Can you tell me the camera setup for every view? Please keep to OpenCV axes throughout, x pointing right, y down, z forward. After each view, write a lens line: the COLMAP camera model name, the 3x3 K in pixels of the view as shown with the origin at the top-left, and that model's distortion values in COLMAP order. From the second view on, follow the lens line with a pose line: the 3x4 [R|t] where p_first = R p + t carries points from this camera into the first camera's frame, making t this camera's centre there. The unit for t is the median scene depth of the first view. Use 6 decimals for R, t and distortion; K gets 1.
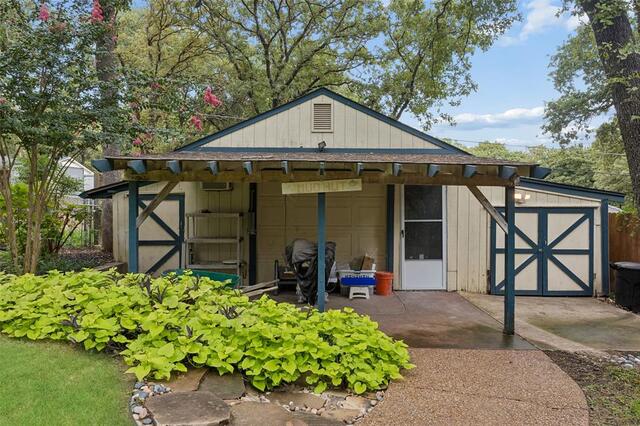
lens RADIAL K [[447.2, 0, 320.0], [0, 447.2, 212.2], [0, 0, 1]] dist [-0.003954, -0.011047]
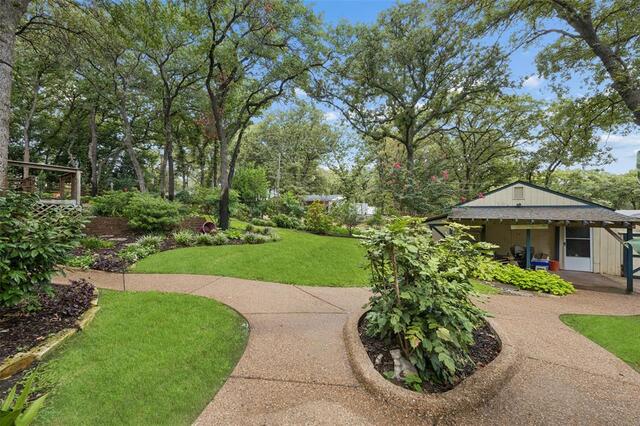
lens RADIAL K [[245.8, 0, 331.6], [0, 245.8, 216.6], [0, 0, 1]] dist [-0.000645, -0.000212]
pose [[0.855870, -0.000240, -0.517191, -0.176522], [-0.009250, 0.999833, -0.015772, -0.058913], [0.517108, 0.018283, 0.855725, -0.645592]]
